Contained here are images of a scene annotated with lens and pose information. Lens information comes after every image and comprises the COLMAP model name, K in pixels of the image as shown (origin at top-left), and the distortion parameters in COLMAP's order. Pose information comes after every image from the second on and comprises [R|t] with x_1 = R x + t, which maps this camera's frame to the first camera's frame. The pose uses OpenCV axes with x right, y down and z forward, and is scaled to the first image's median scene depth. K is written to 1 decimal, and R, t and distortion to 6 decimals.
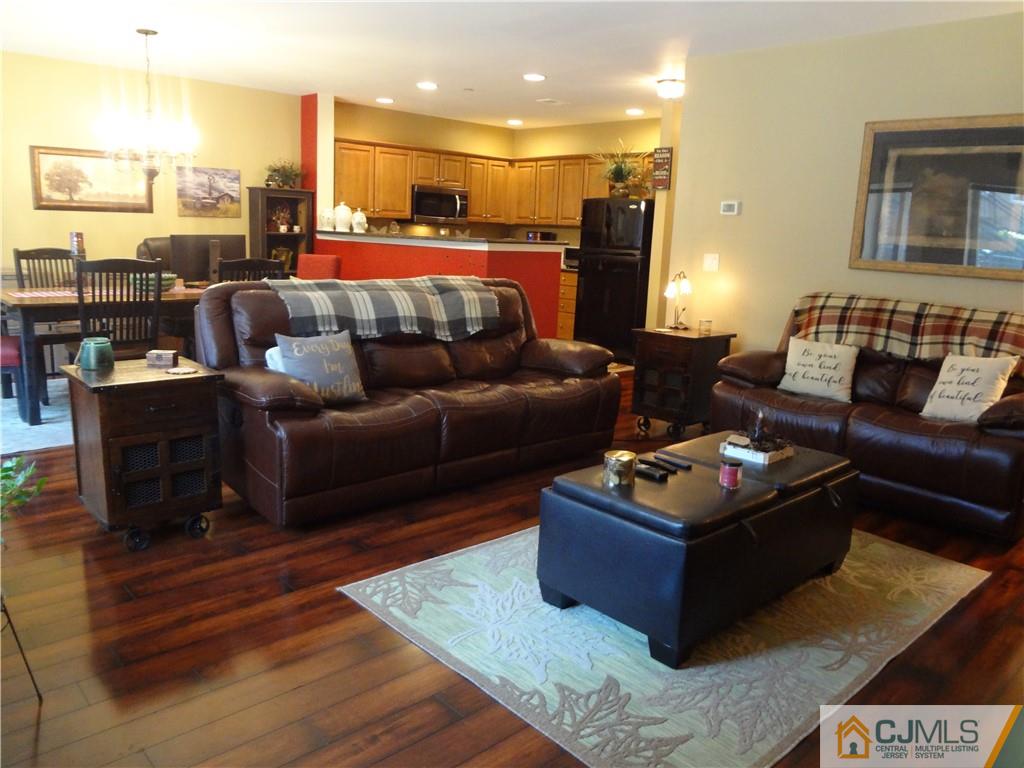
lens RADIAL K [[760.6, 0, 509.9], [0, 760.6, 387.0], [0, 0, 1]] dist [-0.046129, 0.009504]
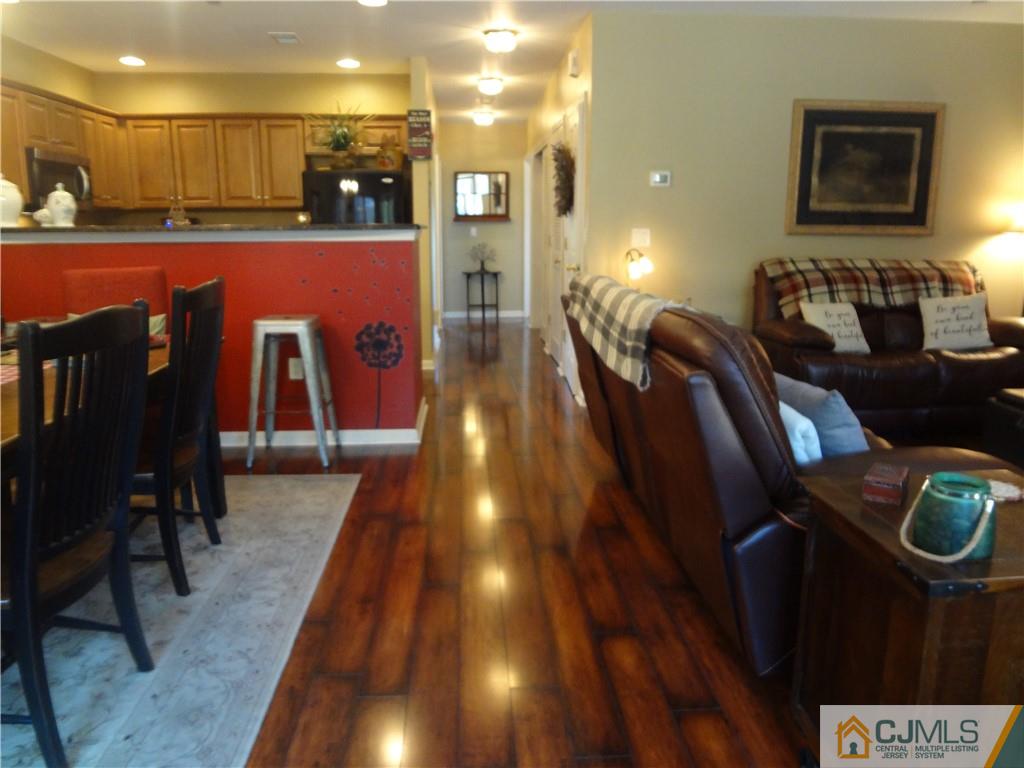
lens RADIAL K [[760.6, 0, 508.7], [0, 760.6, 386.7], [0, 0, 1]] dist [-0.046129, 0.009504]
pose [[0.637483, -0.200490, 0.743921, -0.727373], [0.181619, 0.977443, 0.107792, -0.145560], [-0.748752, 0.066394, 0.659516, 0.652859]]
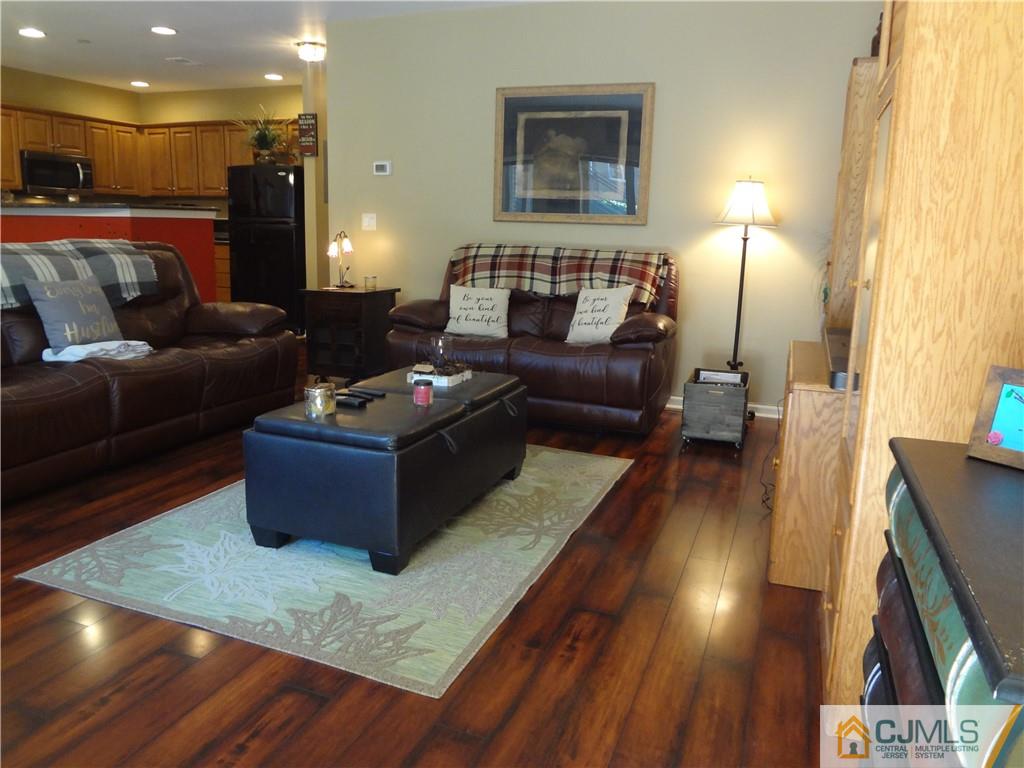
lens RADIAL K [[760.6, 0, 503.4], [0, 760.6, 390.1], [0, 0, 1]] dist [-0.046129, 0.009504]
pose [[0.900725, -0.108978, 0.420497, -0.037525], [0.098268, 0.994044, 0.047126, 0.042070], [-0.423128, -0.001126, 0.906069, -0.020686]]
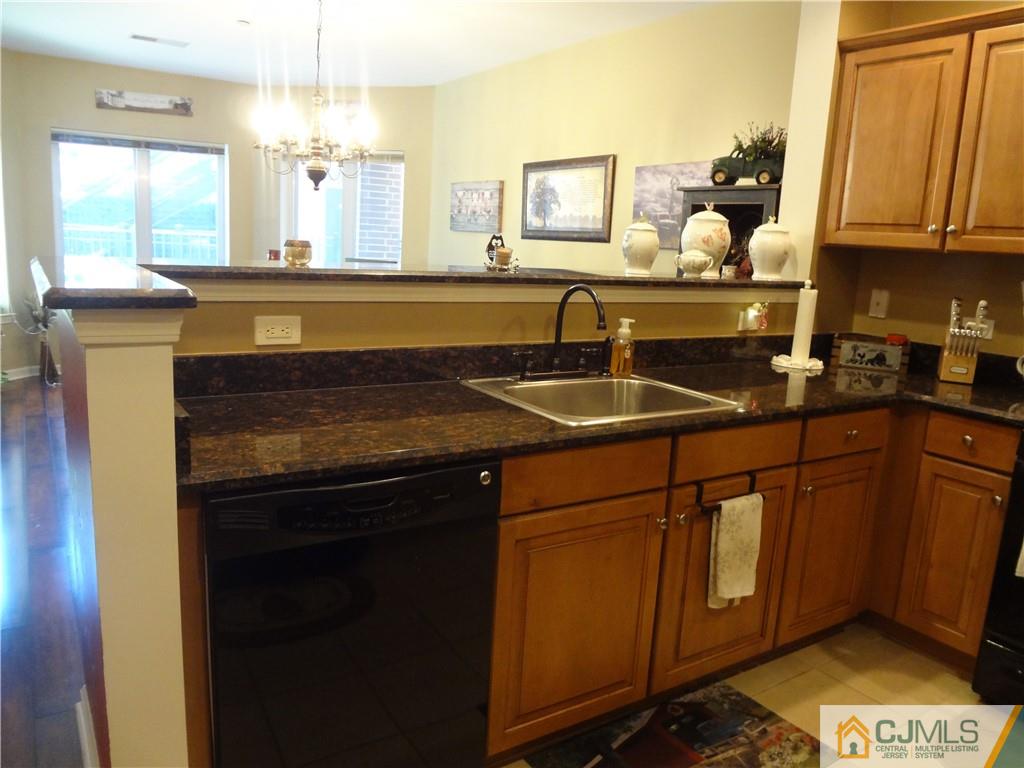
lens RADIAL K [[760.6, 0, 509.9], [0, 760.6, 384.0], [0, 0, 1]] dist [-0.046129, 0.009504]
pose [[-0.170118, 0.137076, -0.975843, 0.342688], [-0.259104, 0.949211, 0.178505, -0.343984], [0.950750, 0.283212, -0.125961, 1.697487]]
